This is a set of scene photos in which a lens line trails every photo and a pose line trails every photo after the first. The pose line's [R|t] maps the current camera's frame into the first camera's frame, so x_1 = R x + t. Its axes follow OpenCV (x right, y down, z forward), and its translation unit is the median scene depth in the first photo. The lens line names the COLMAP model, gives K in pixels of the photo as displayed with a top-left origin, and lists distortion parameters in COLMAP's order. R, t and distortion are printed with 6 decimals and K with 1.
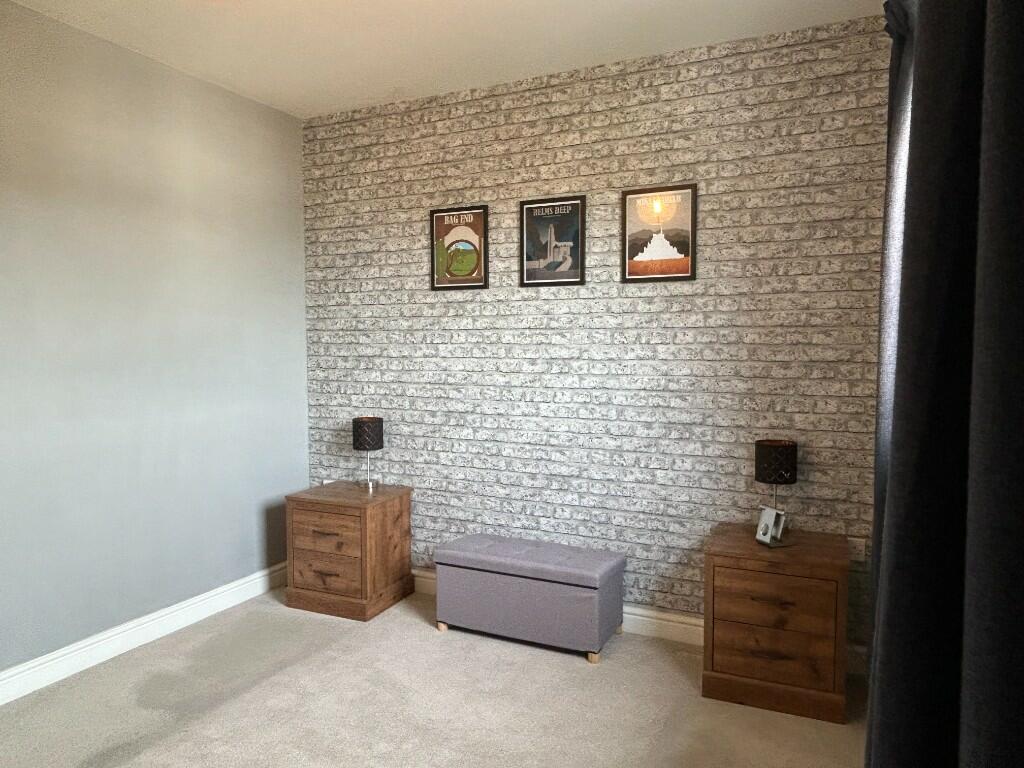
lens RADIAL K [[694.2, 0, 511.5], [0, 694.2, 389.4], [0, 0, 1]] dist [0.039517, -0.064313]
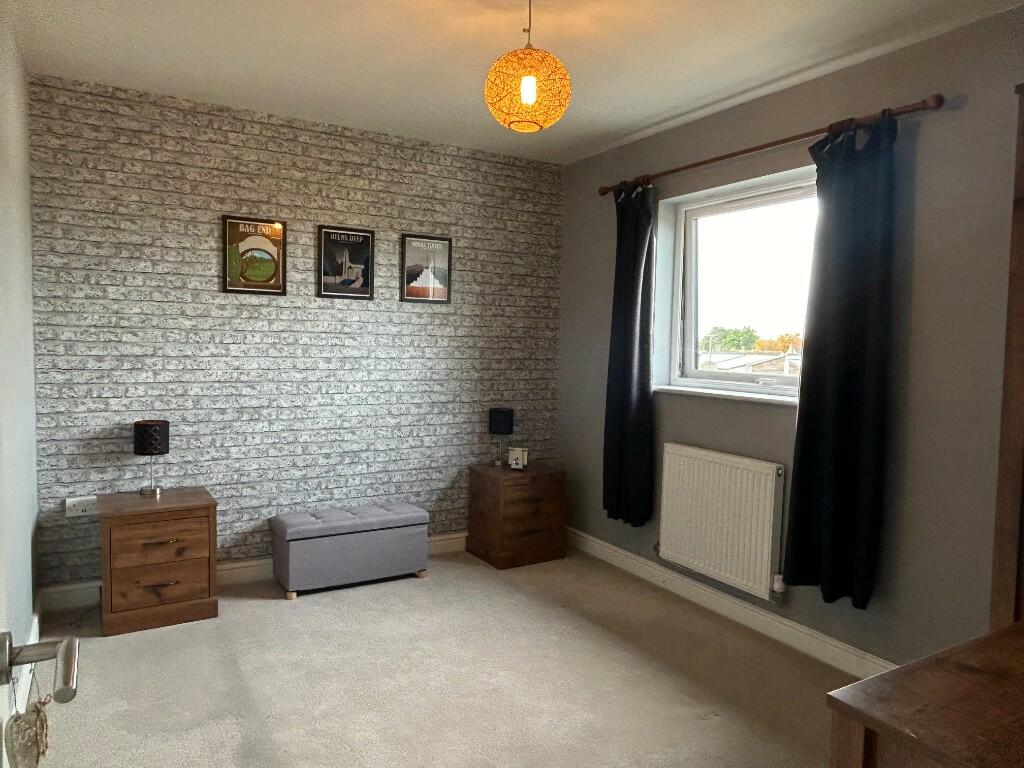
lens RADIAL K [[694.2, 0, 511.5], [0, 694.2, 389.4], [0, 0, 1]] dist [0.039517, -0.064313]
pose [[0.558996, -0.050128, 0.827653, -0.795252], [0.028576, 0.998743, 0.041190, -0.030405], [-0.828678, 0.000625, 0.559726, 0.066654]]
